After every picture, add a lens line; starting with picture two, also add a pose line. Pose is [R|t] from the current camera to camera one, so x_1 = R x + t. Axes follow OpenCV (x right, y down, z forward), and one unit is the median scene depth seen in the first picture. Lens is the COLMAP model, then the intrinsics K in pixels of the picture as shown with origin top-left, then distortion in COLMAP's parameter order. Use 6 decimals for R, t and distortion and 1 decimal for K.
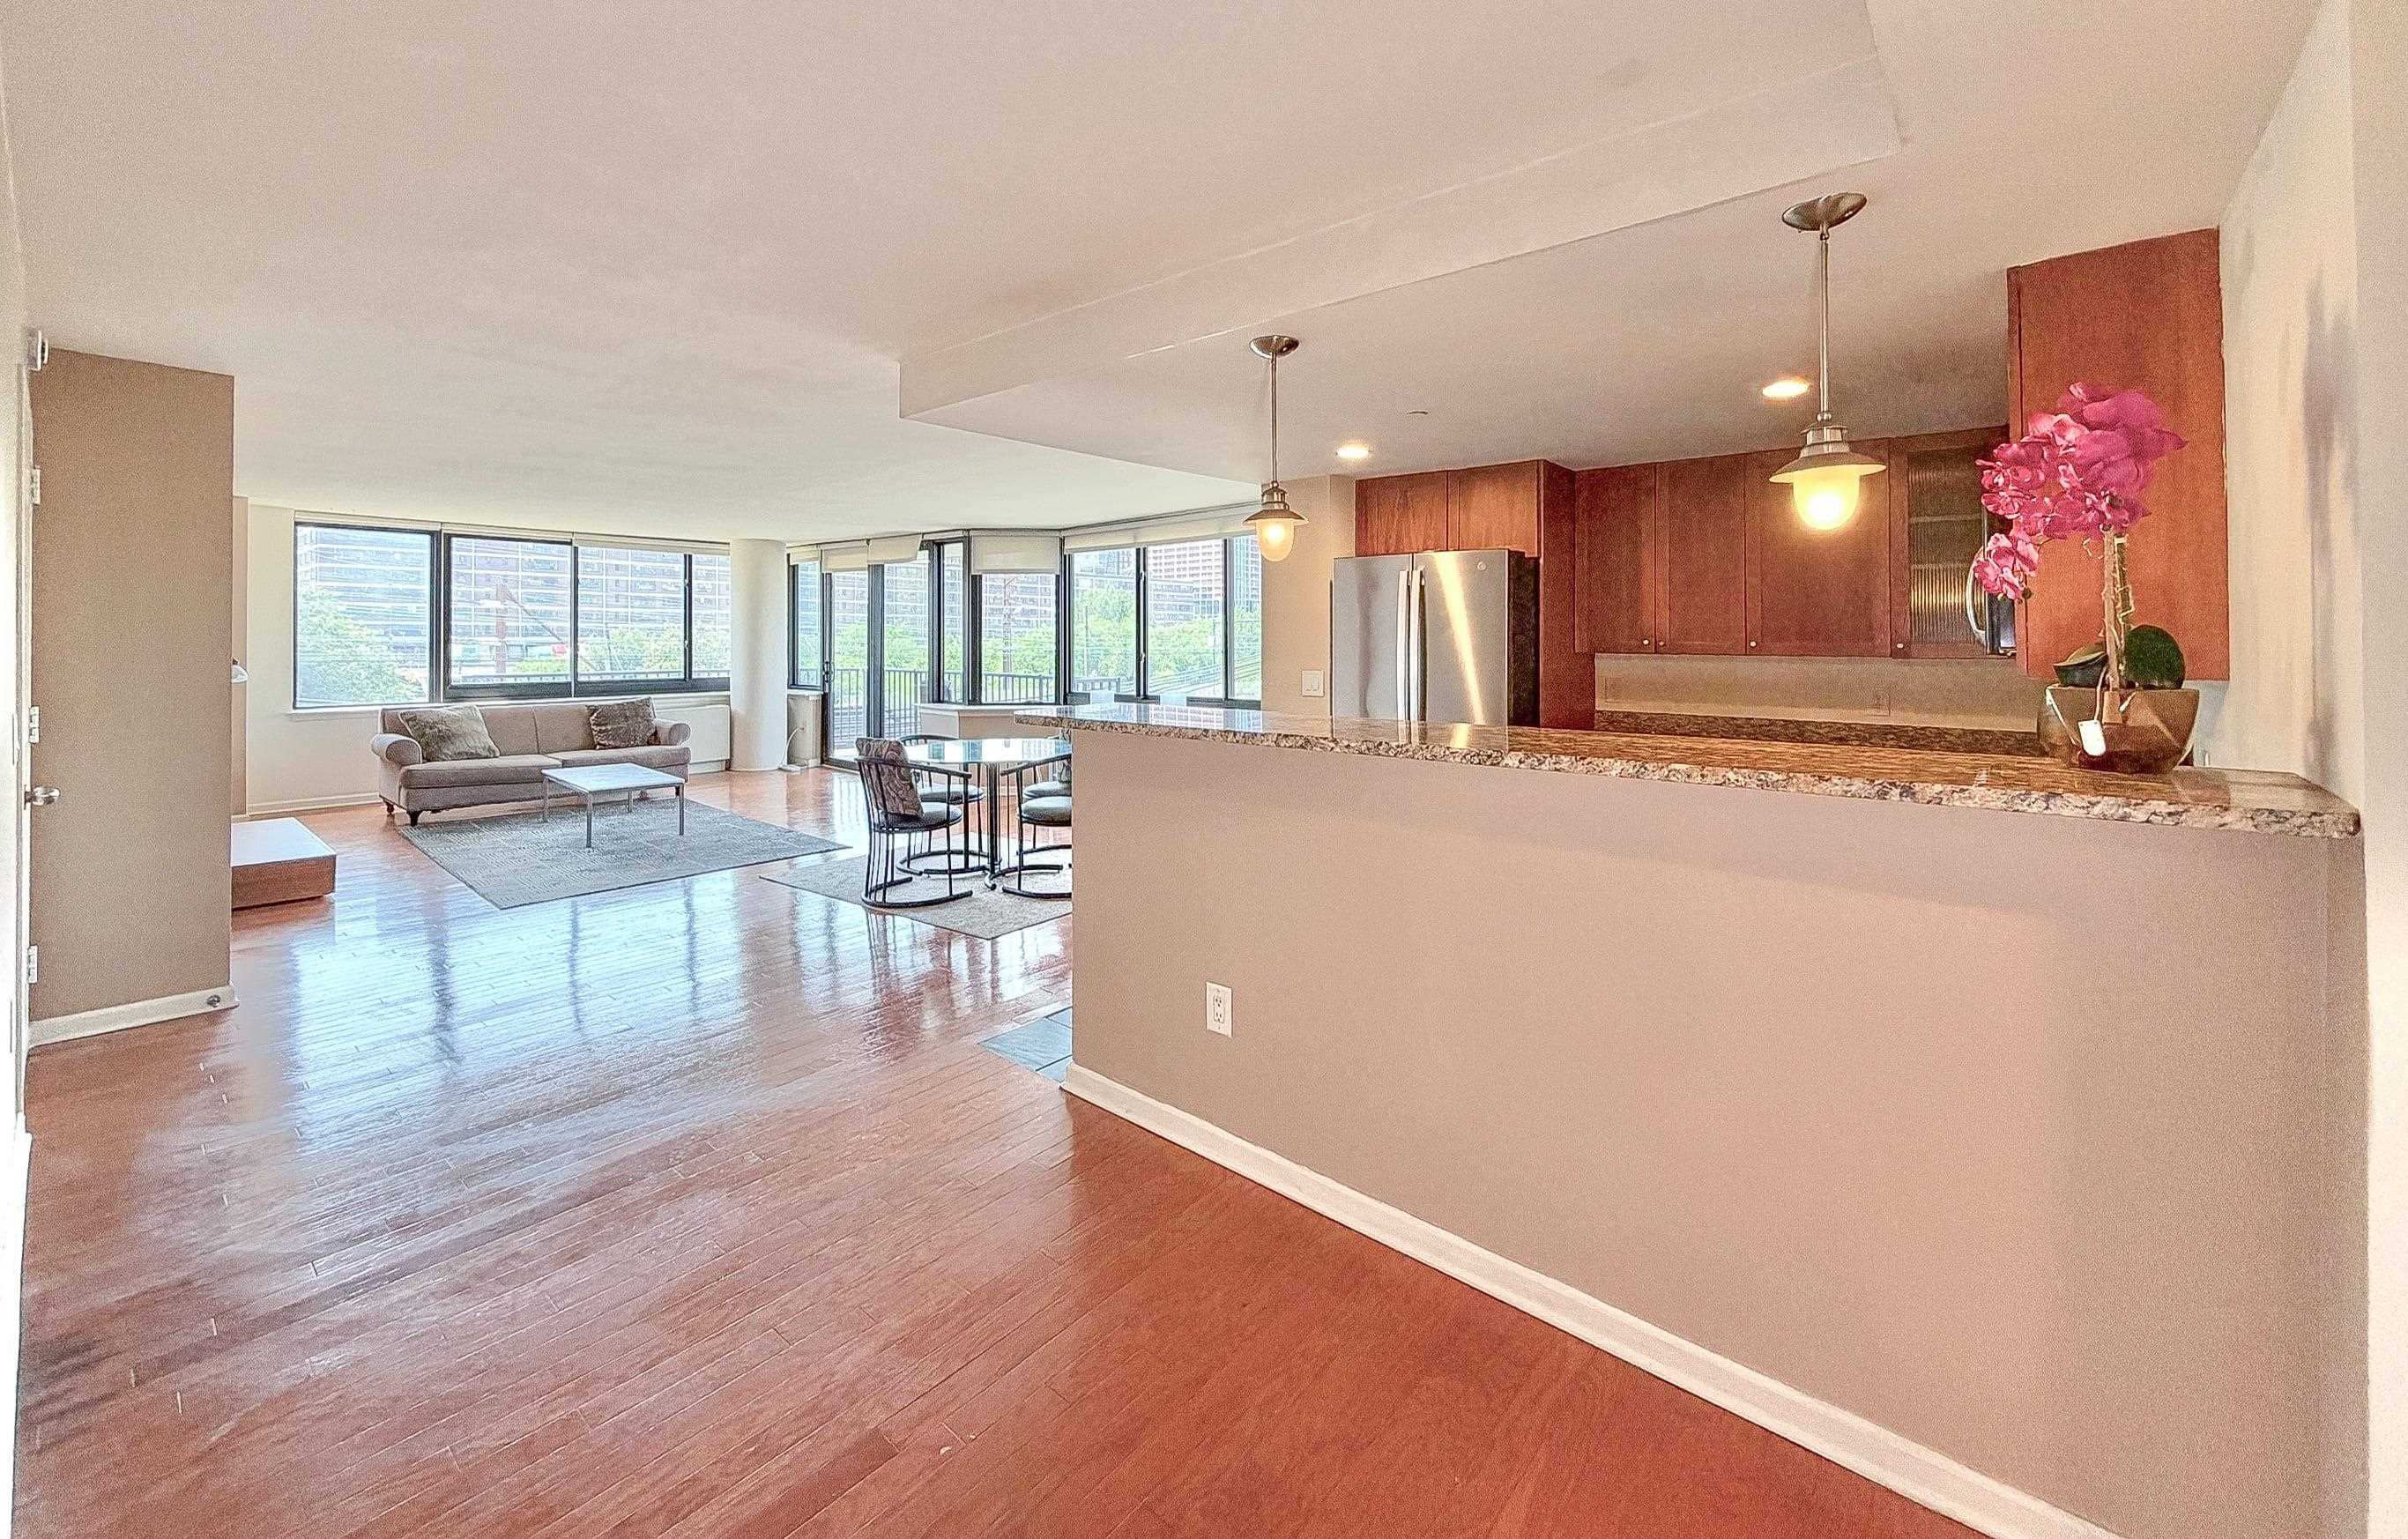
lens RADIAL K [[974.0, 0, 1200.1], [0, 974.0, 627.3], [0, 0, 1]] dist [-0.000368, -0.000008]
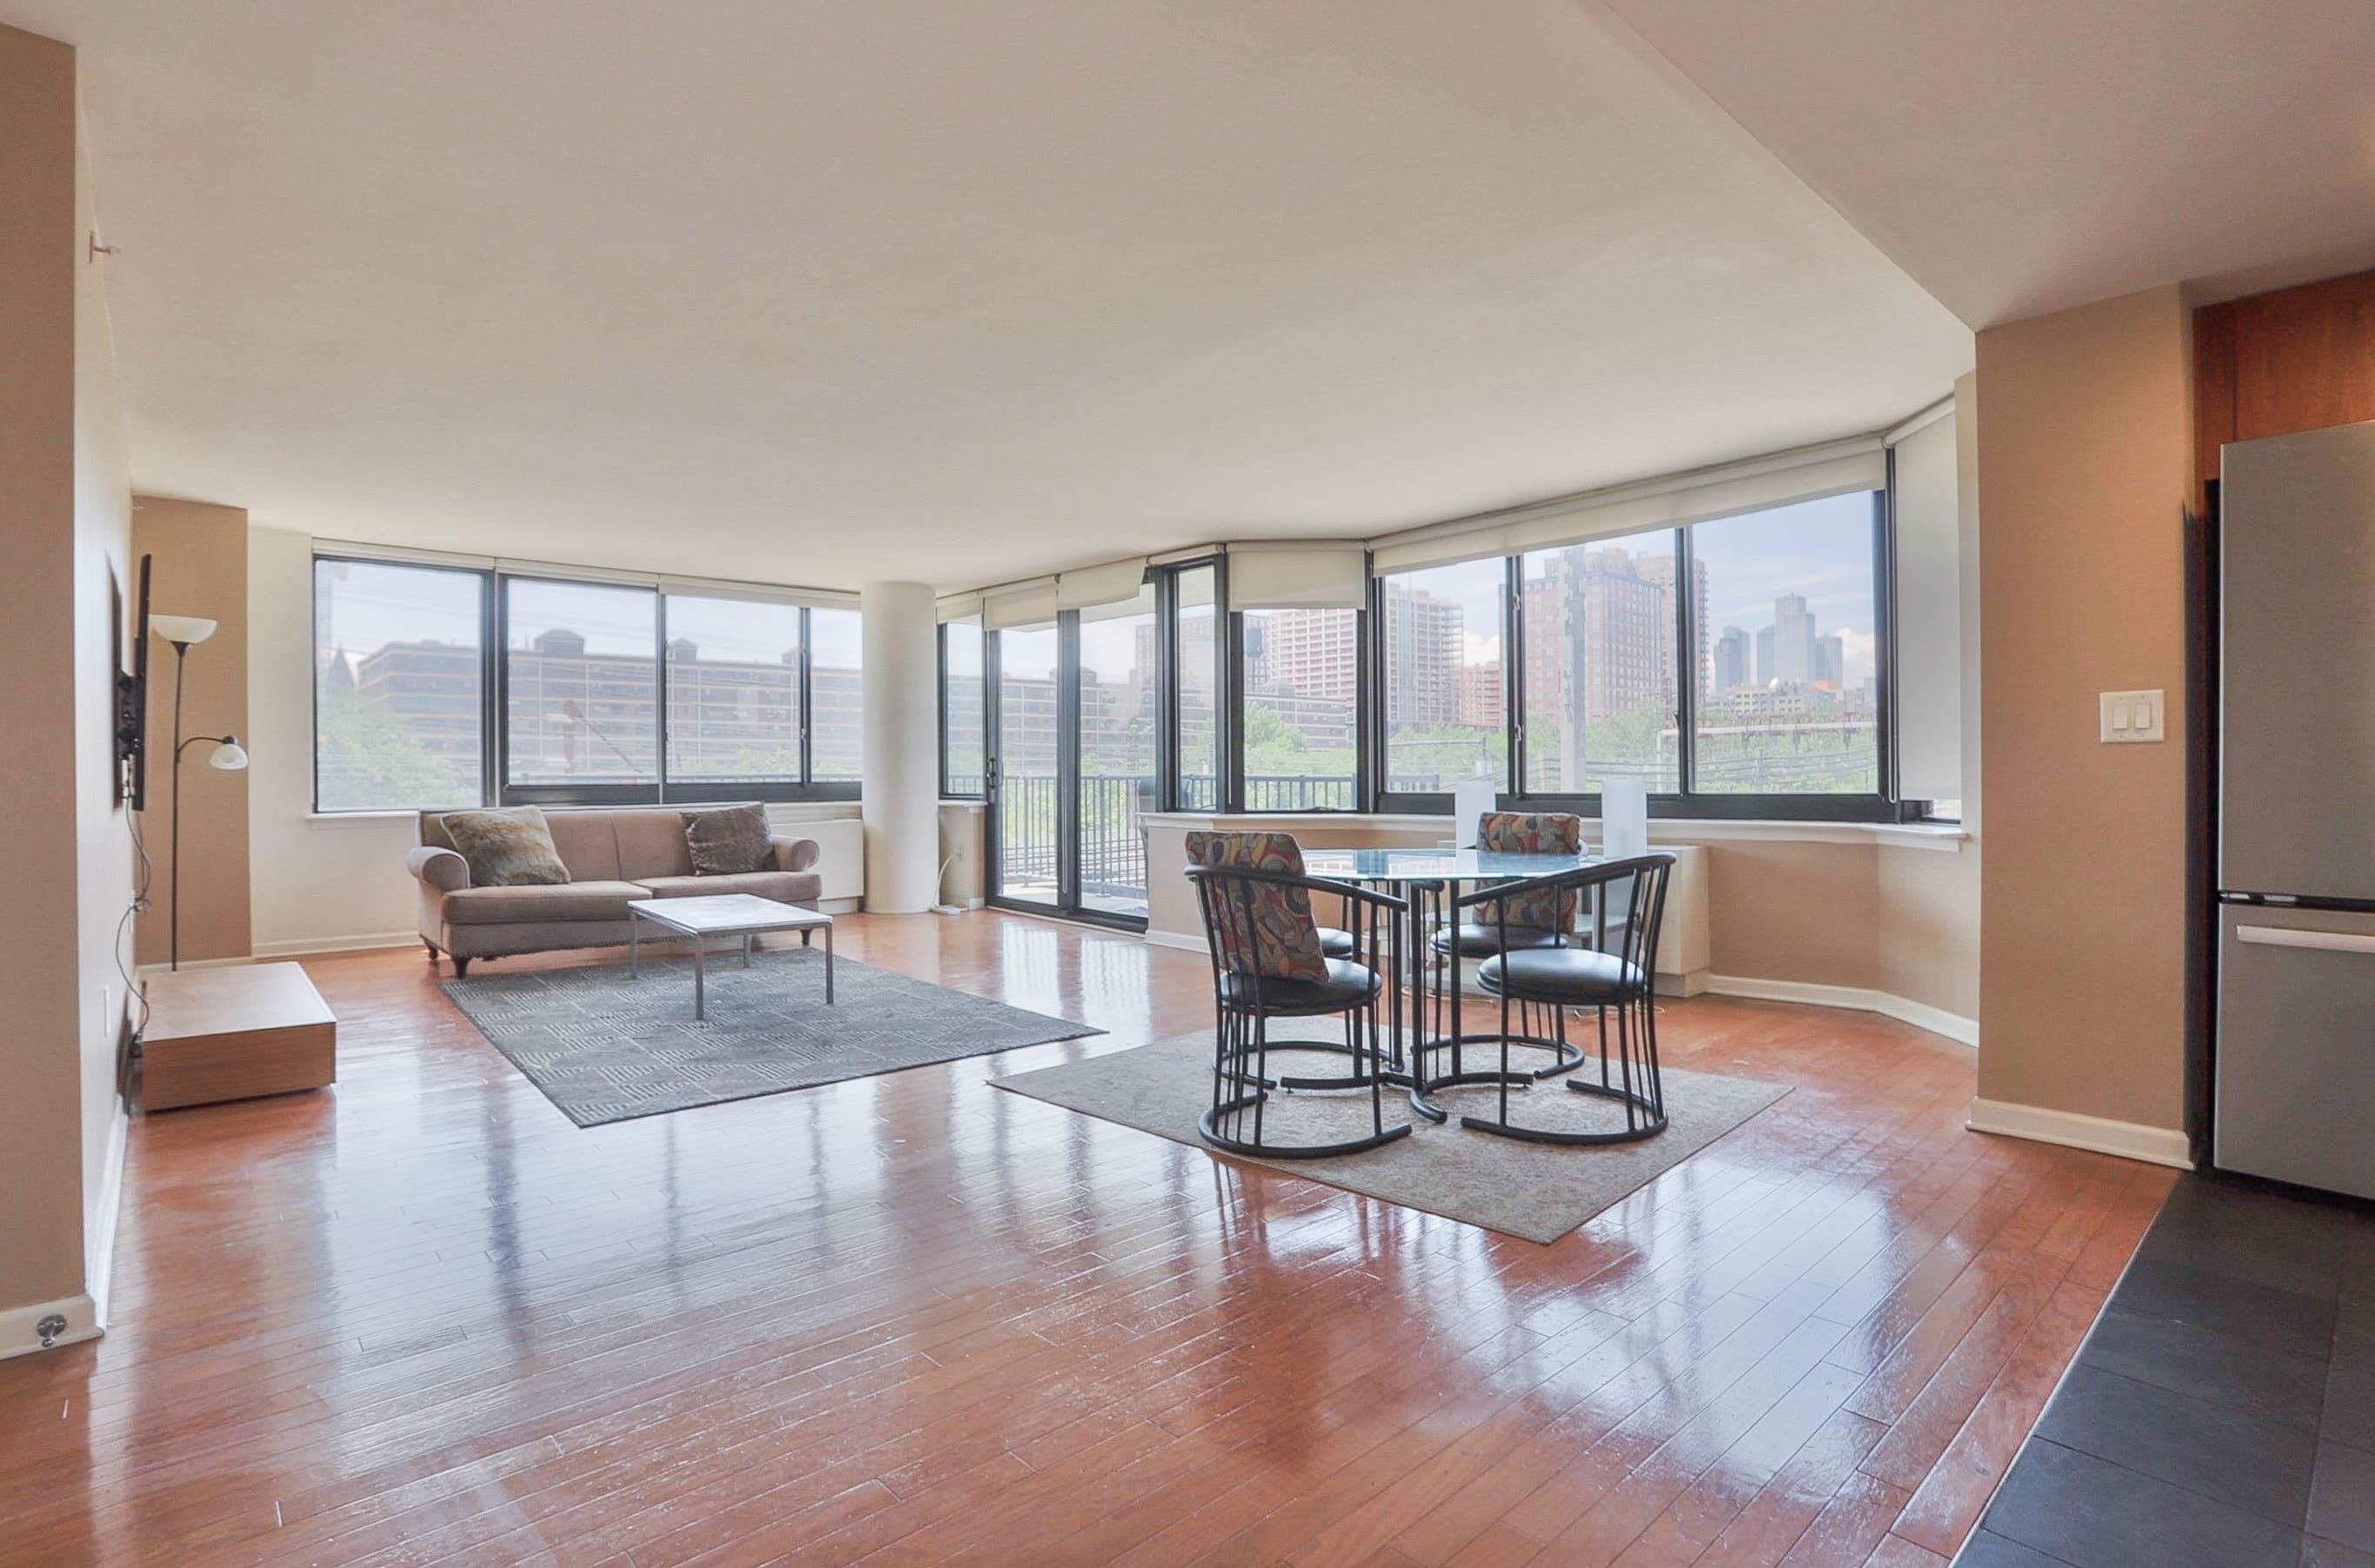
lens RADIAL K [[1135.5, 0, 1187.5], [0, 1135.5, 784.0], [0, 0, 1]] dist [-0.095632, 0.046725]
pose [[0.993628, -0.004251, -0.112627, -0.186553], [0.005984, 0.999869, 0.015052, 0.051424], [0.112548, -0.015630, 0.993523, 0.257653]]
